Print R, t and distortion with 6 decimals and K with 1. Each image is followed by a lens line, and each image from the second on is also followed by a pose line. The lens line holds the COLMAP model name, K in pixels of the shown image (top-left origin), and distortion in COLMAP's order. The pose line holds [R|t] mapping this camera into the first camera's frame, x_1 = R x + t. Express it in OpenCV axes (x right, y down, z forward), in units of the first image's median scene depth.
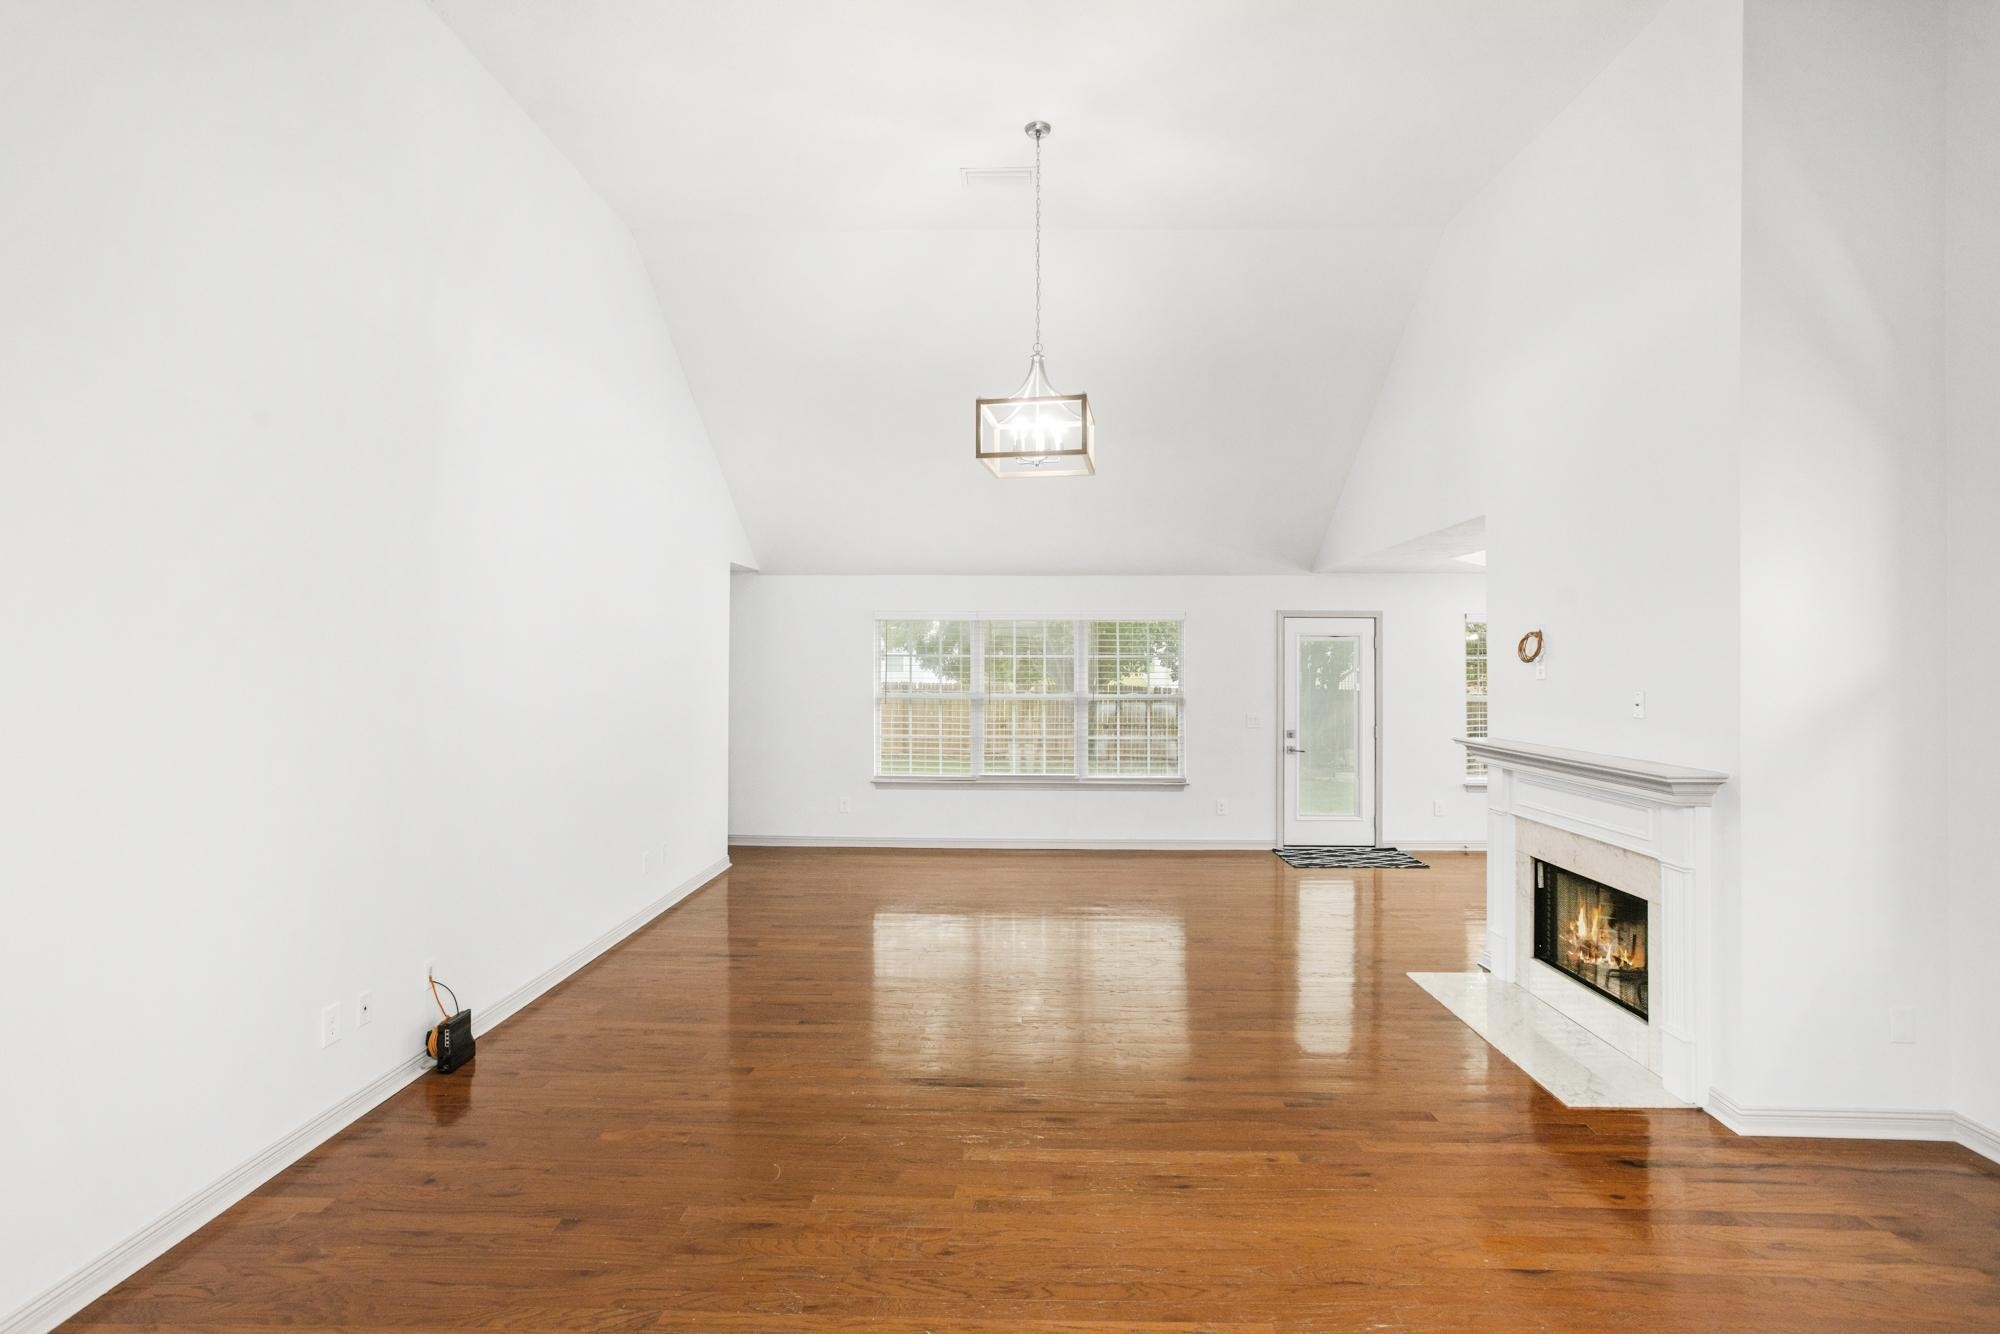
lens RADIAL K [[965.9, 0, 998.8], [0, 965.9, 655.5], [0, 0, 1]] dist [-0.049096, 0.028902]
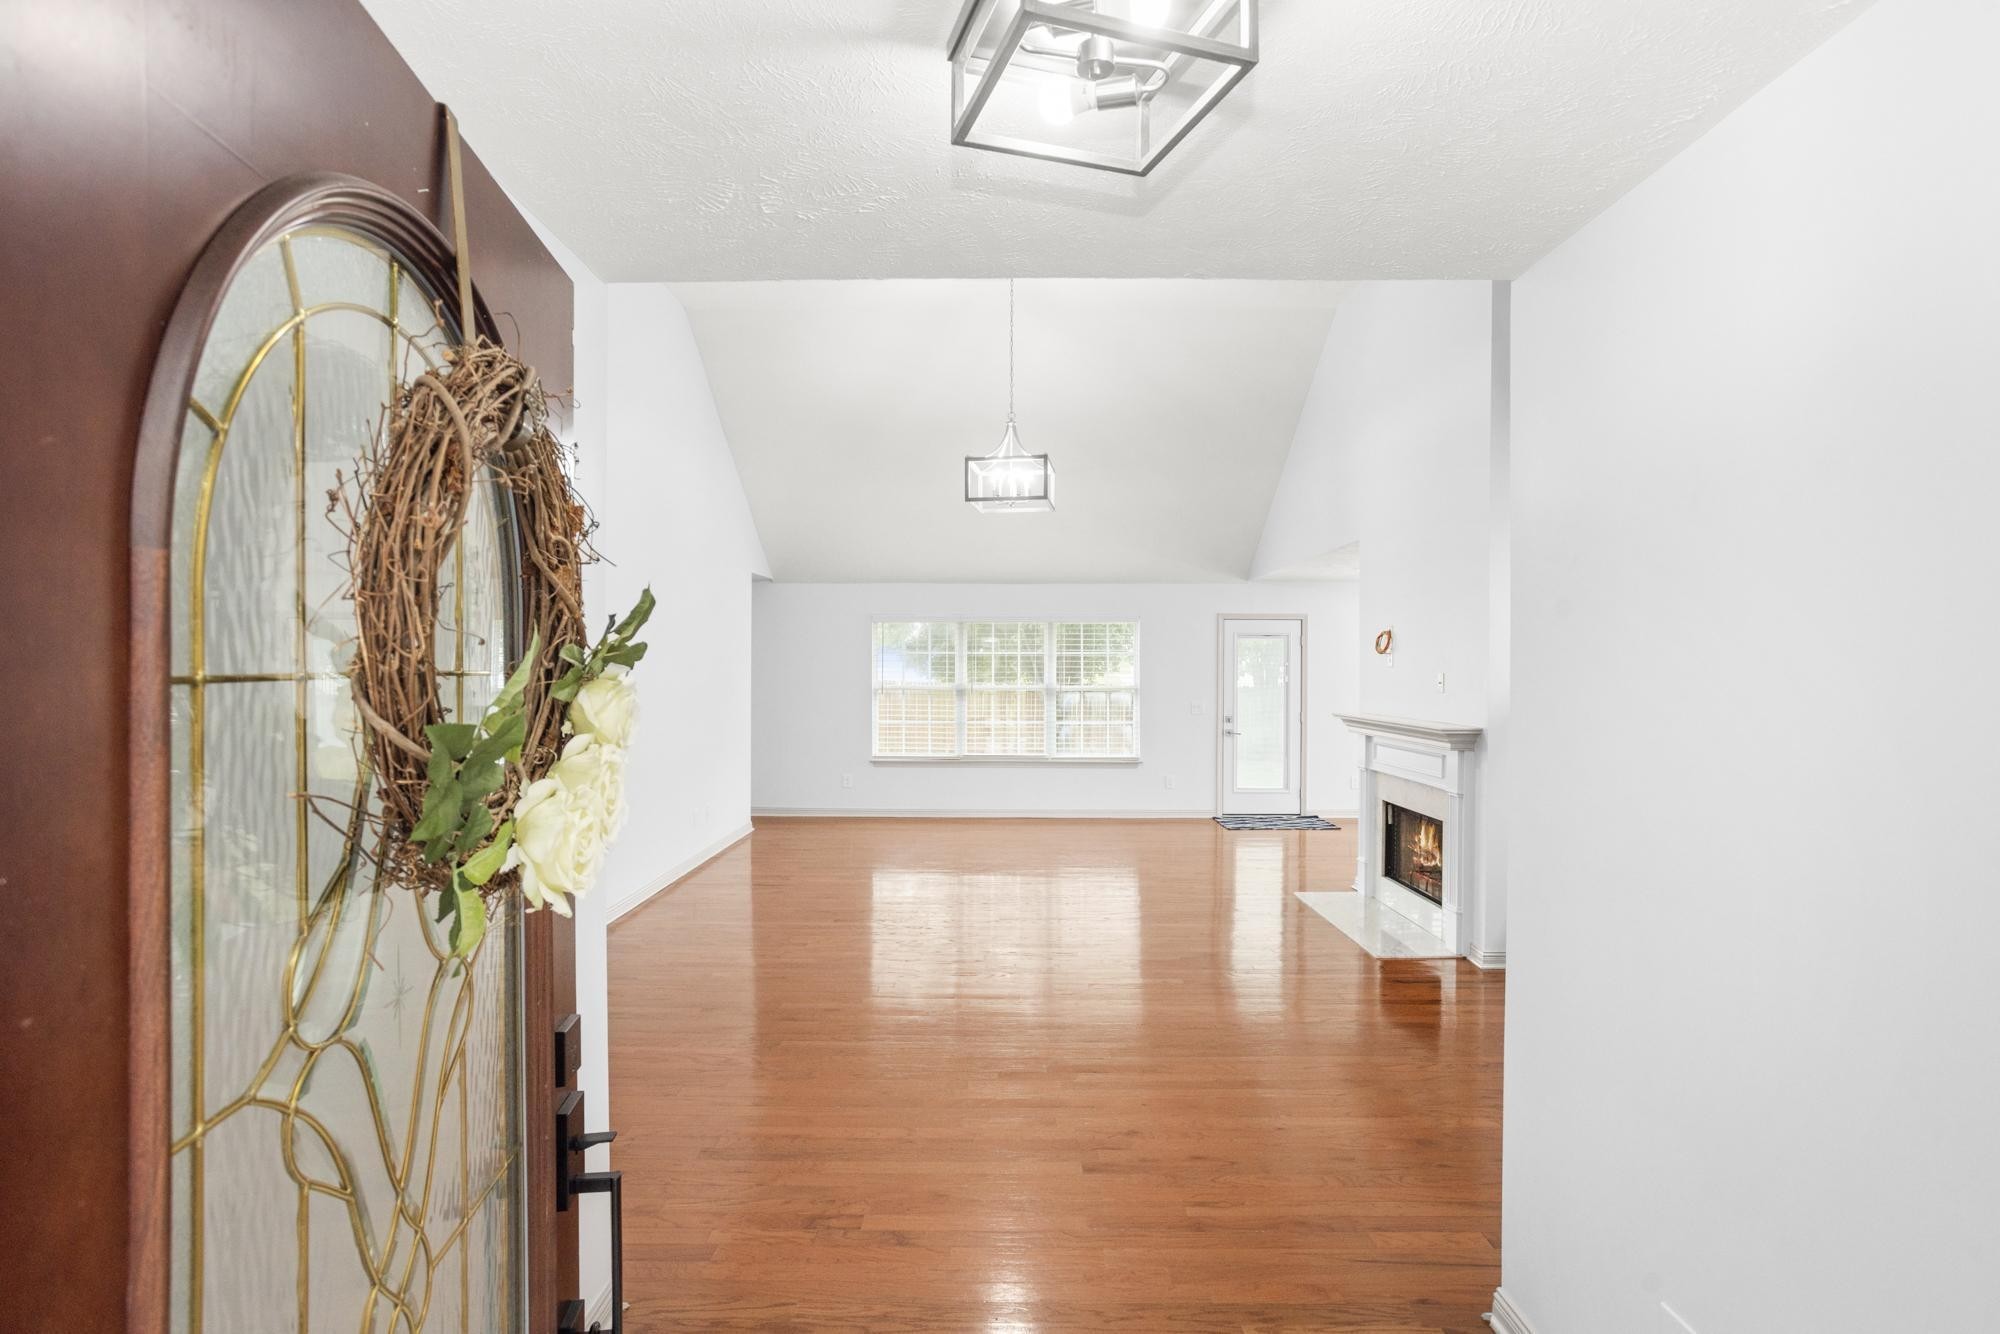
lens RADIAL K [[965.9, 0, 998.8], [0, 965.9, 655.5], [0, 0, 1]] dist [-0.049096, 0.028902]
pose [[0.999747, -0.000285, 0.022501, -0.003707], [0.000309, 0.999999, -0.001068, 0.005605], [-0.022500, 0.001075, 0.999746, -0.181052]]
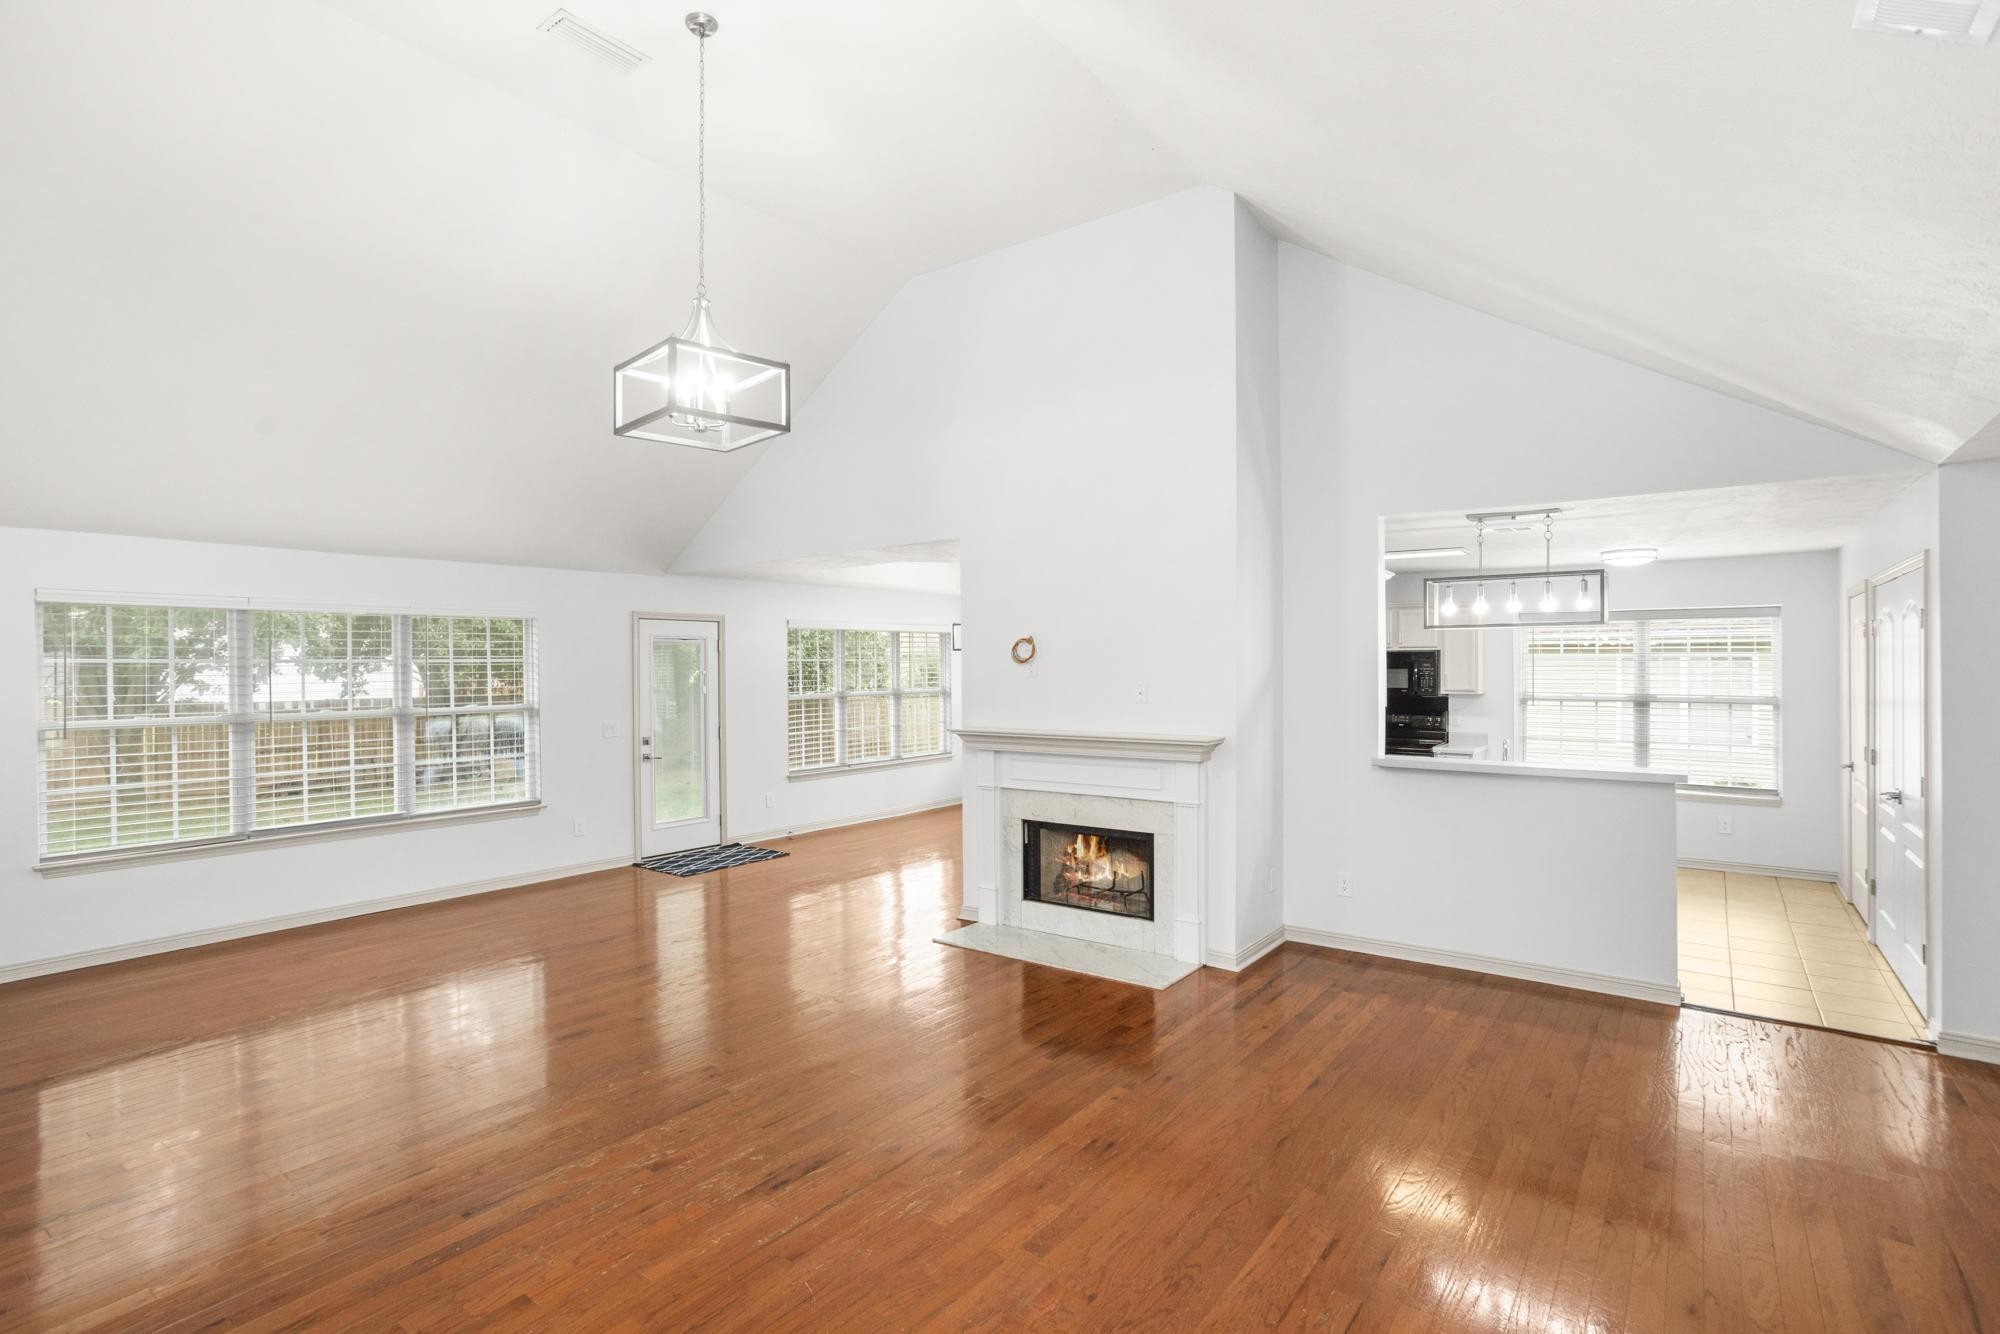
lens RADIAL K [[938.7, 0, 1038.8], [0, 938.7, 668.1], [0, 0, 1]] dist [-0.043957, 0.025413]
pose [[0.573860, -0.008722, 0.818907, -0.247351], [0.001394, 0.999952, 0.009674, 0.000695], [-0.818953, -0.004410, 0.573844, 0.158341]]
